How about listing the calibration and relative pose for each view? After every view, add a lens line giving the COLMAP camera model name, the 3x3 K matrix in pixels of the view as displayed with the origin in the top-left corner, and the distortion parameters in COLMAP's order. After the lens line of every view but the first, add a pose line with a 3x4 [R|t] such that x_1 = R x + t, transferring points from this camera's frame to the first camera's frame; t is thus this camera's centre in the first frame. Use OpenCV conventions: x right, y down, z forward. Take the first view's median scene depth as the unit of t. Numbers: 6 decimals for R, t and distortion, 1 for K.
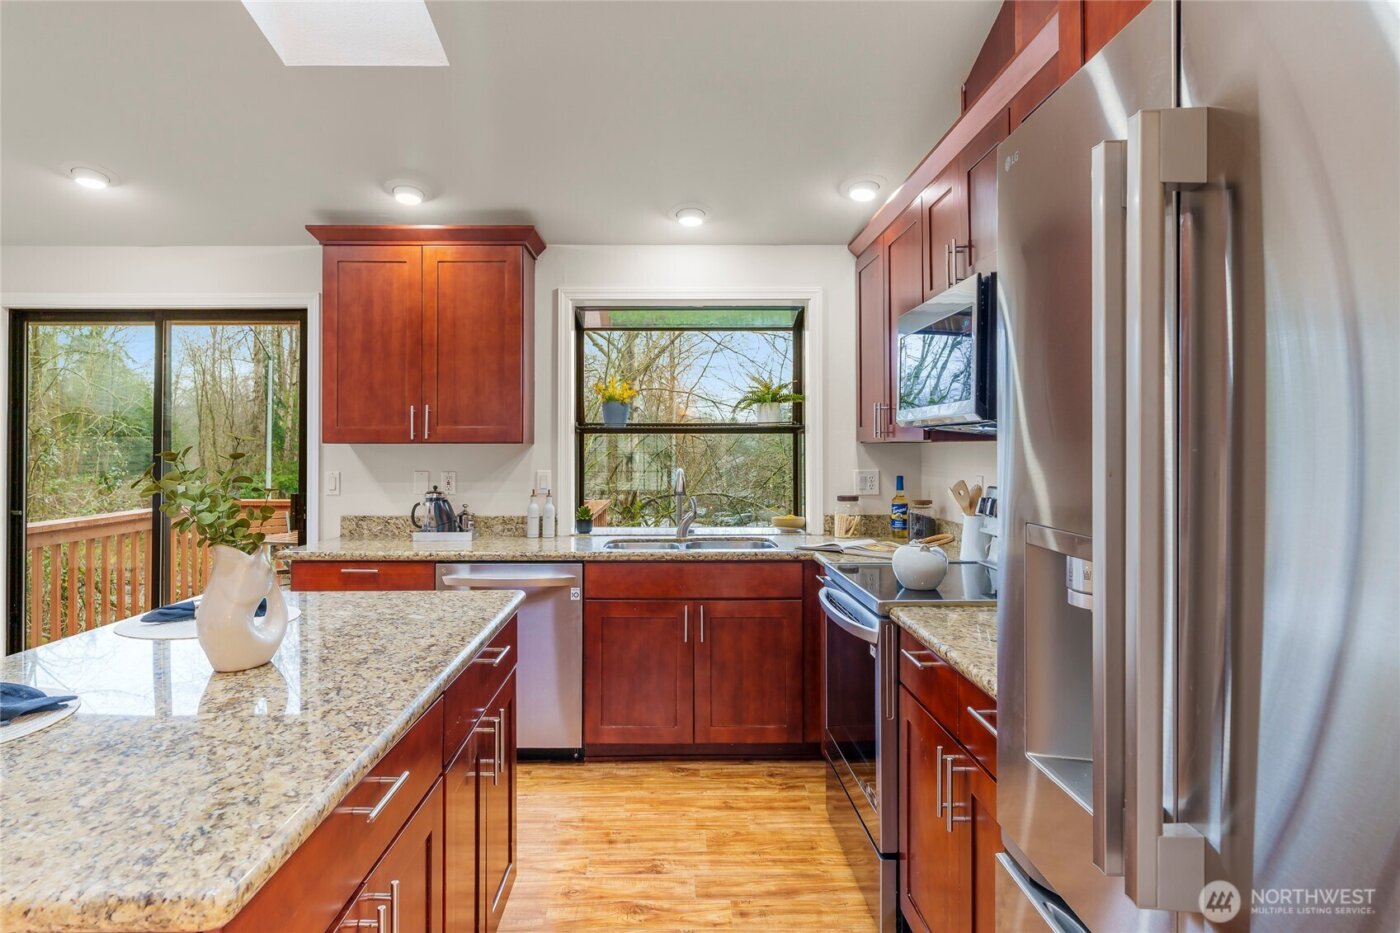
lens RADIAL K [[816.8, 0, 673.0], [0, 816.8, 444.2], [0, 0, 1]] dist [-0.001823, 0.001912]
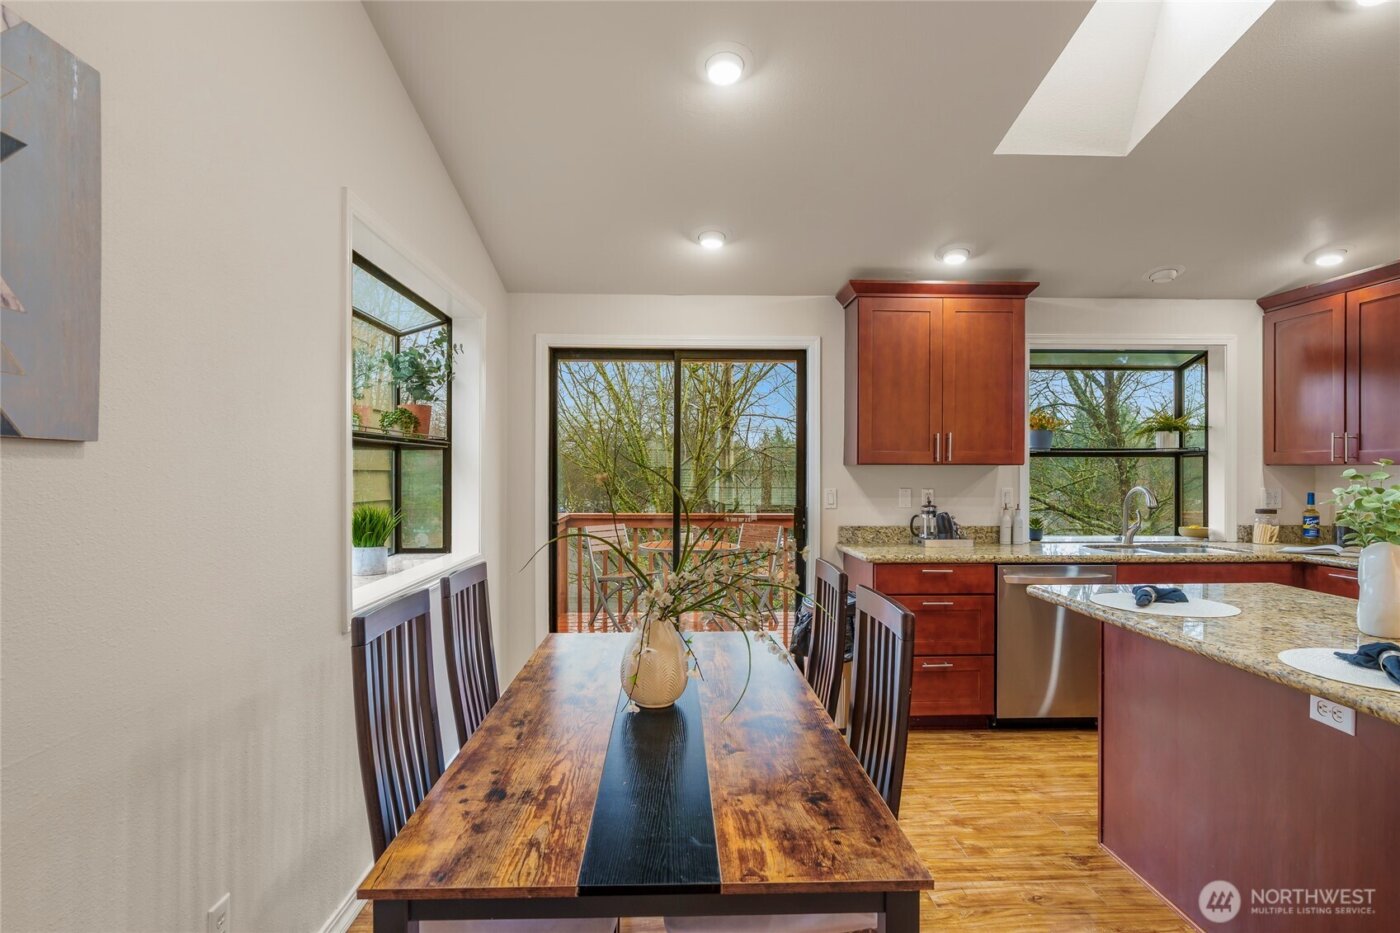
lens RADIAL K [[742.3, 0, 700.4], [0, 742.3, 472.4], [0, 0, 1]] dist [-0.001728, 0.000202]
pose [[0.999399, 0.002816, 0.034552, -0.695626], [-0.003205, 0.999932, 0.011207, -0.000955], [-0.034519, -0.011311, 0.999340, -0.067332]]
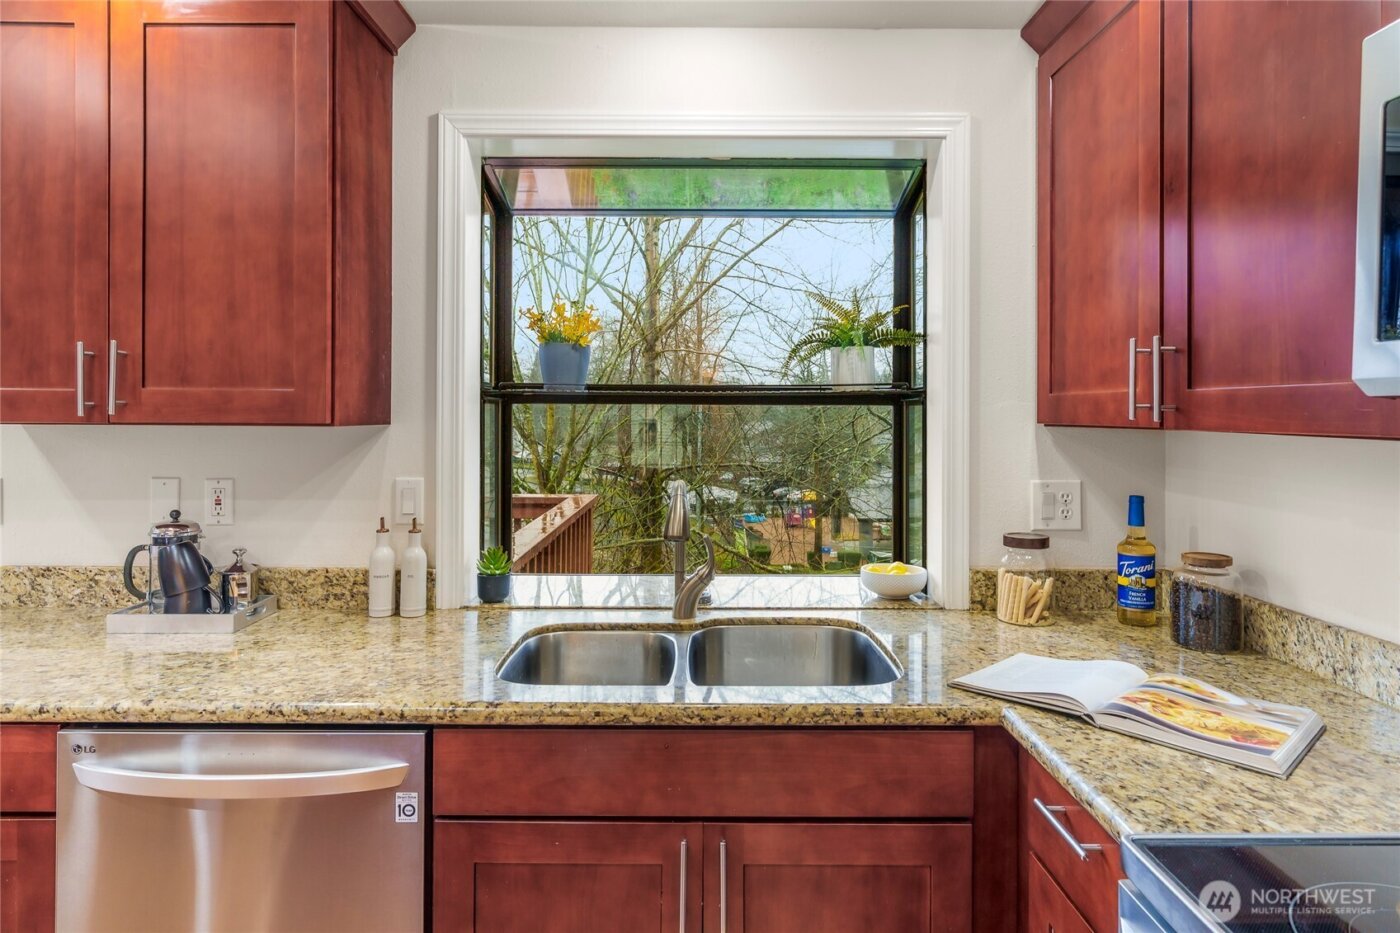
lens RADIAL K [[804.3, 0, 701.2], [0, 804.3, 415.5], [0, 0, 1]] dist [-0.000577, 0.000147]
pose [[0.999985, 0.005485, -0.000492, 0.021763], [-0.005481, 0.999953, 0.008033, -0.011606], [0.000536, -0.008030, 0.999968, 0.551961]]
